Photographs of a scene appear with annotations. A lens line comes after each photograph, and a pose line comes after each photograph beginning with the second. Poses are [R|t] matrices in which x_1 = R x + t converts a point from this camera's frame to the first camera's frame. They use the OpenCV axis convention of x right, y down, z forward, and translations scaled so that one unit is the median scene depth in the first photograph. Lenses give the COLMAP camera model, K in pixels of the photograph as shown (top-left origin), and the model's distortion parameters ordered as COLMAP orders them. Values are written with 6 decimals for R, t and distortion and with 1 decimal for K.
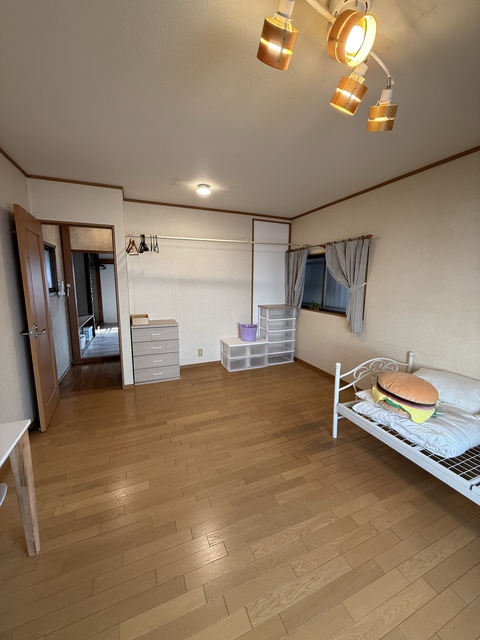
lens RADIAL K [[254.5, 0, 240.0], [0, 254.5, 320.0], [0, 0, 1]] dist [-0.001119, -0.000077]
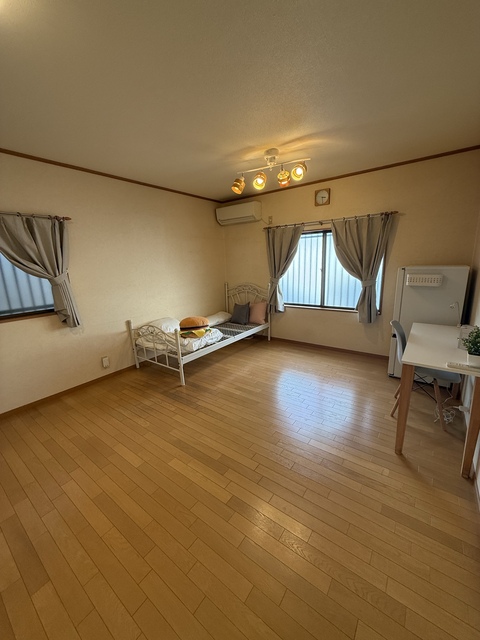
lens RADIAL K [[254.5, 0, 240.0], [0, 254.5, 320.0], [0, 0, 1]] dist [-0.001119, -0.000077]
pose [[-0.508520, -0.184988, 0.840944, -0.761556], [0.173621, 0.934560, 0.310570, -0.193307], [-0.843364, 0.303937, -0.443125, 1.155872]]
